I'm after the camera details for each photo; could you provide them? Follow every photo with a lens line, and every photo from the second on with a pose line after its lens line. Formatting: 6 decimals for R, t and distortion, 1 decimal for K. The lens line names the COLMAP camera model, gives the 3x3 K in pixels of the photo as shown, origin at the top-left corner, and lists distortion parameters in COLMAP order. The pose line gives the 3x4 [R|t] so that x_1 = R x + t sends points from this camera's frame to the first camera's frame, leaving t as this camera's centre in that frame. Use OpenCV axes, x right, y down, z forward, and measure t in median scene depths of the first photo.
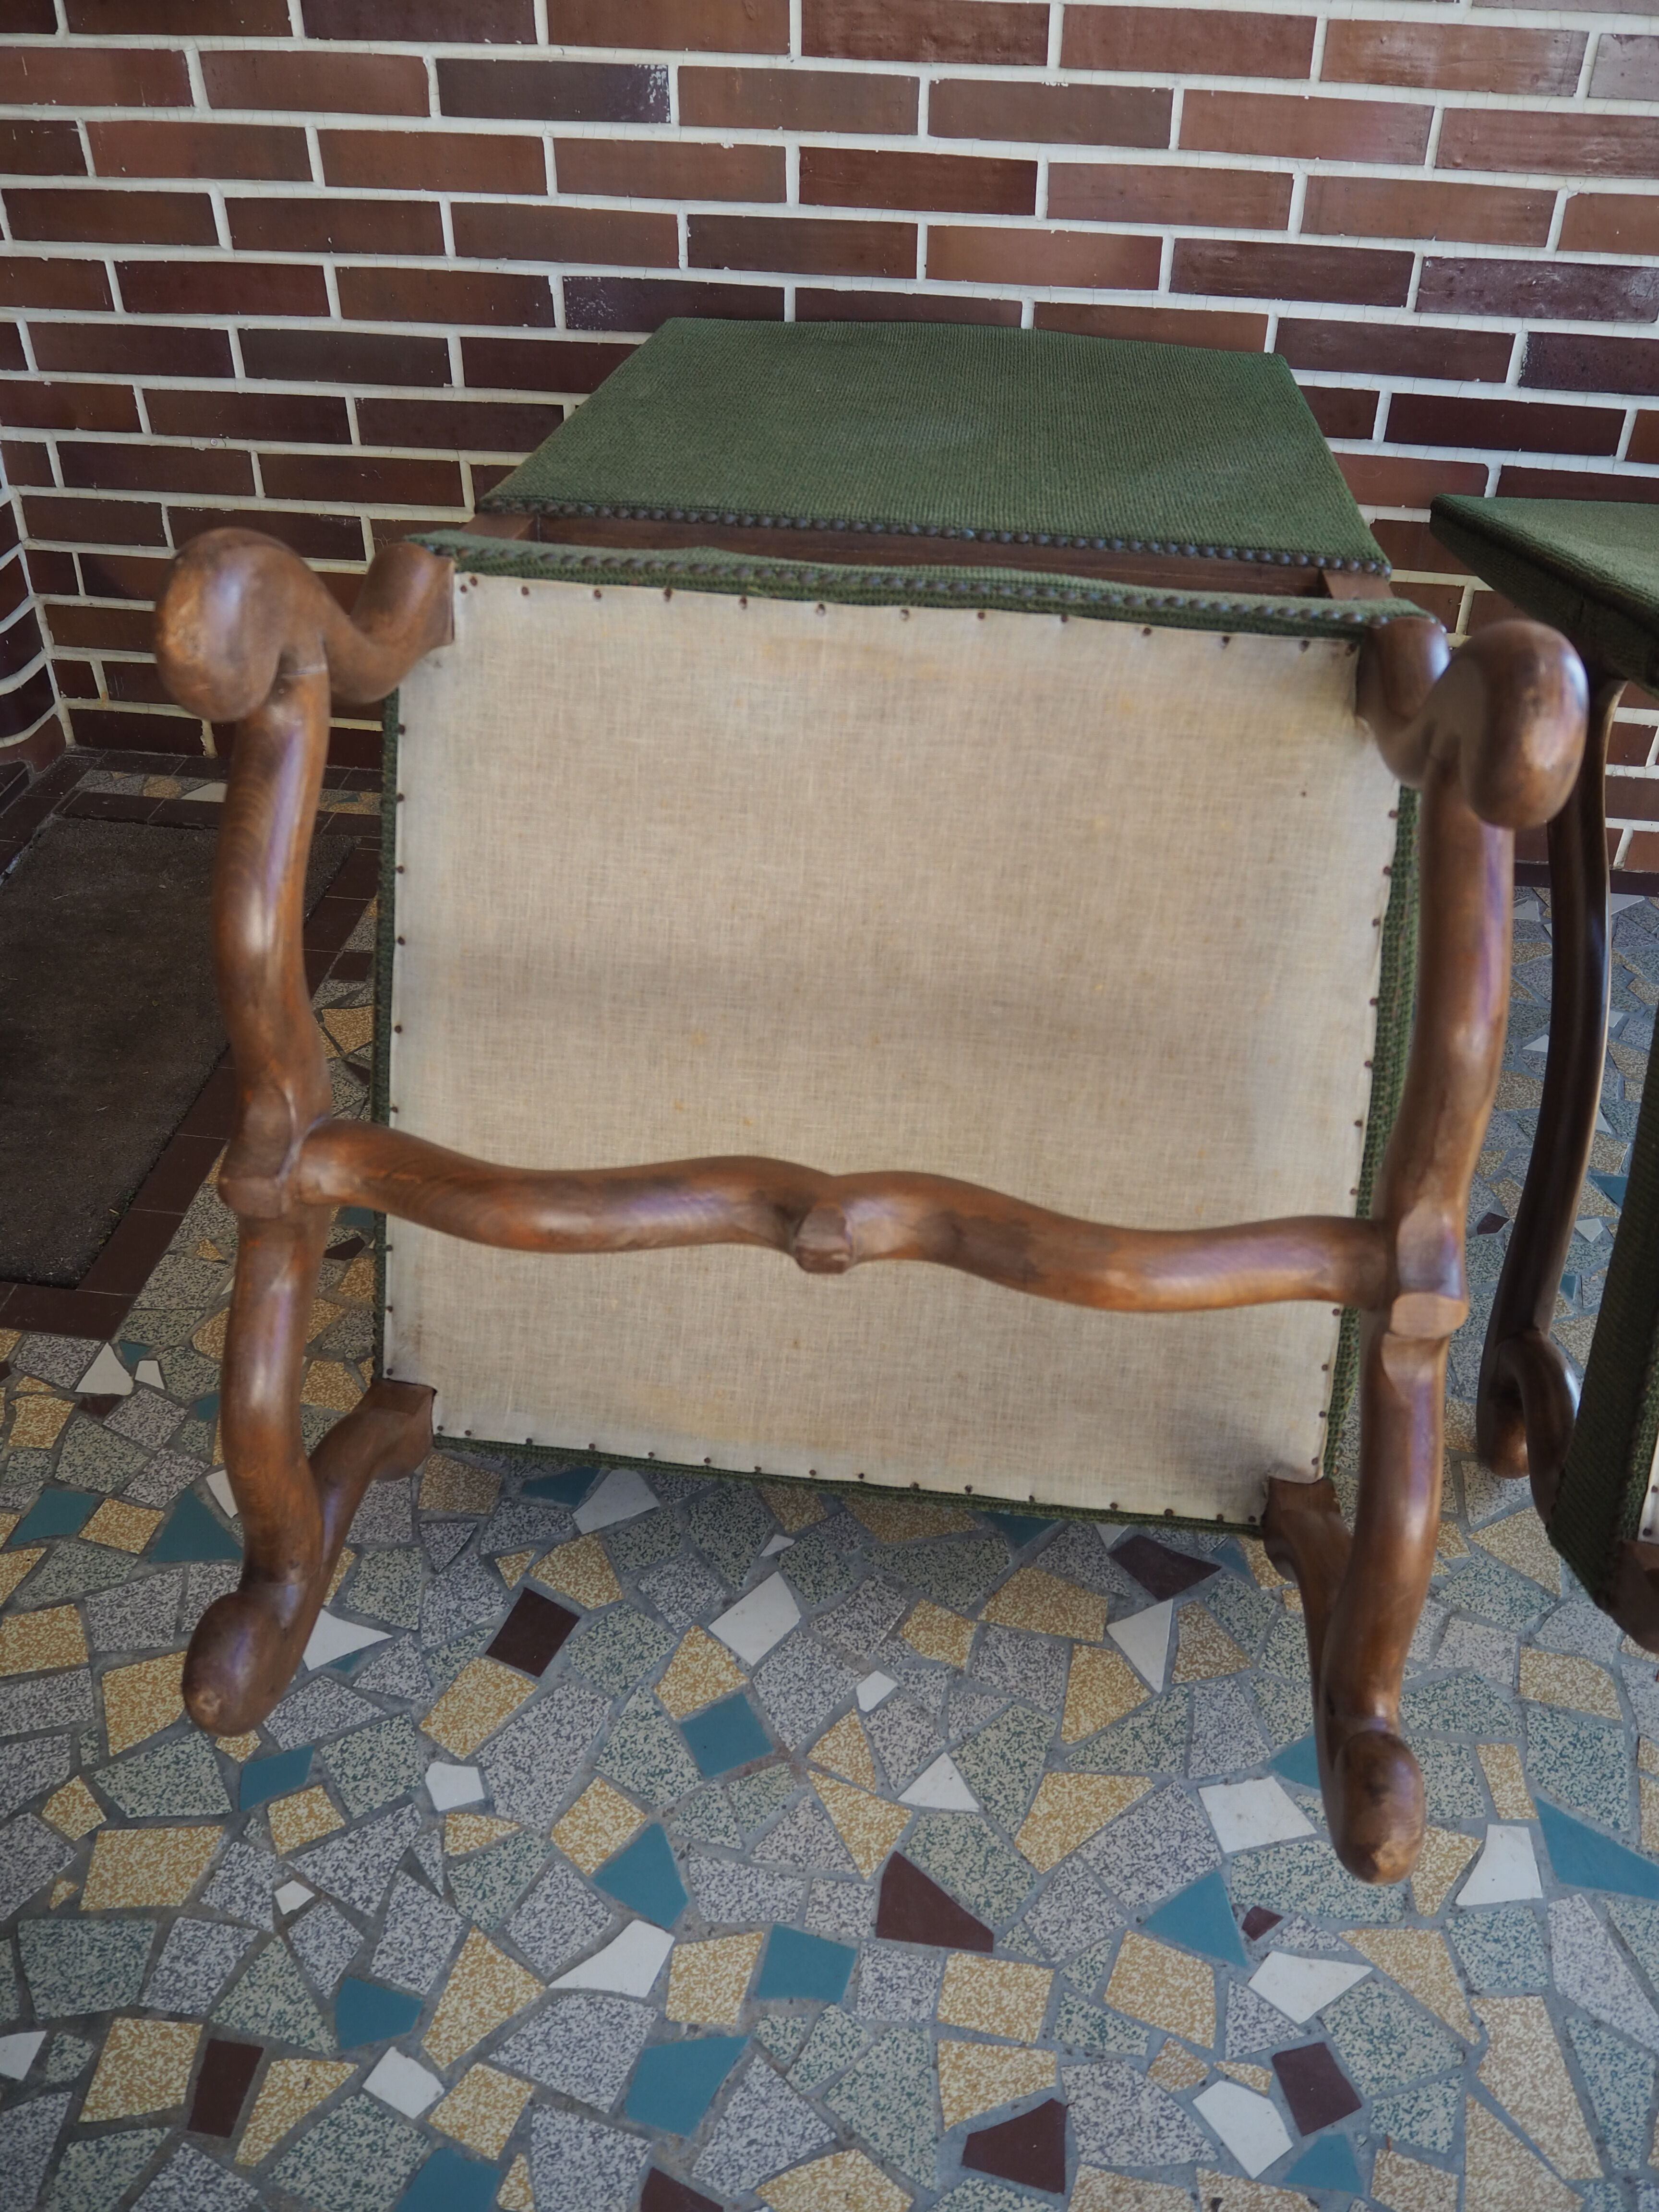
lens RADIAL K [[1843.7, 0, 819.6], [0, 1843.7, 1114.3], [0, 0, 1]] dist [-0.057404, 0.023512]
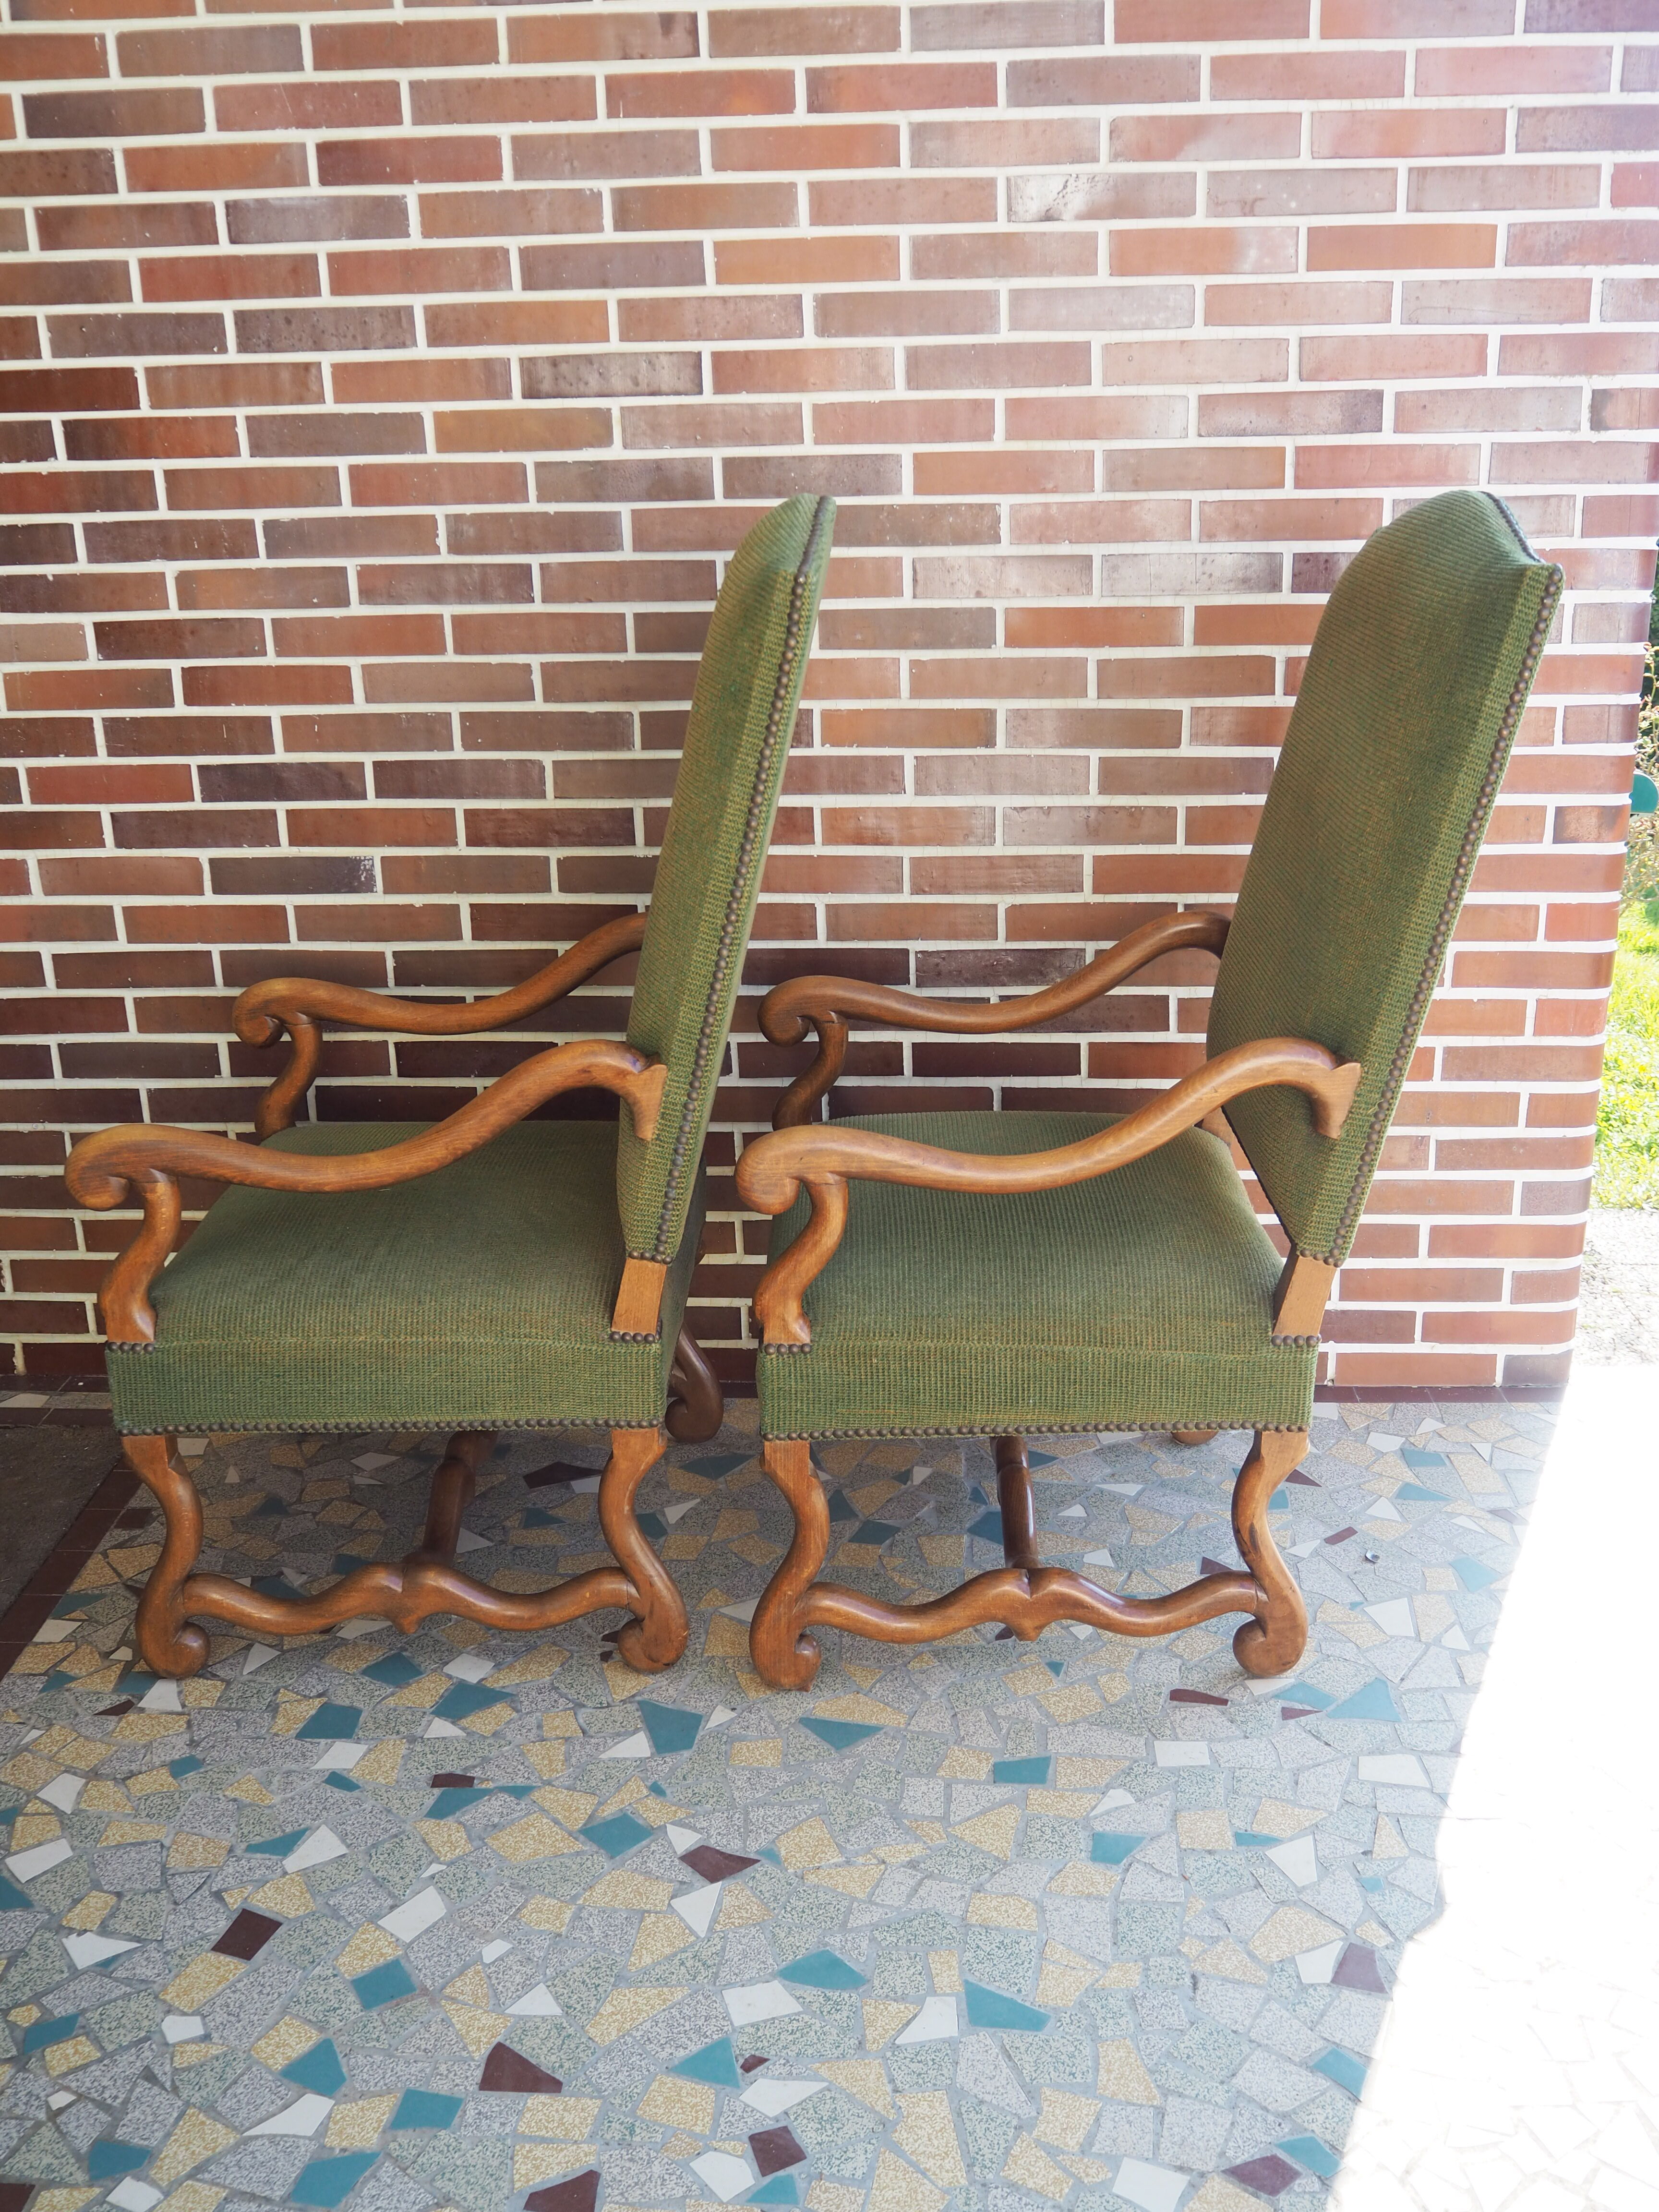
lens RADIAL K [[2113.3, 0, 825.7], [0, 2113.3, 1124.1], [0, 0, 1]] dist [-0.030654, 0.000000]
pose [[0.996191, -0.057054, 0.065946, 0.201969], [0.075711, 0.941123, -0.329476, 0.260175], [-0.043265, 0.333214, 0.941858, -0.684730]]
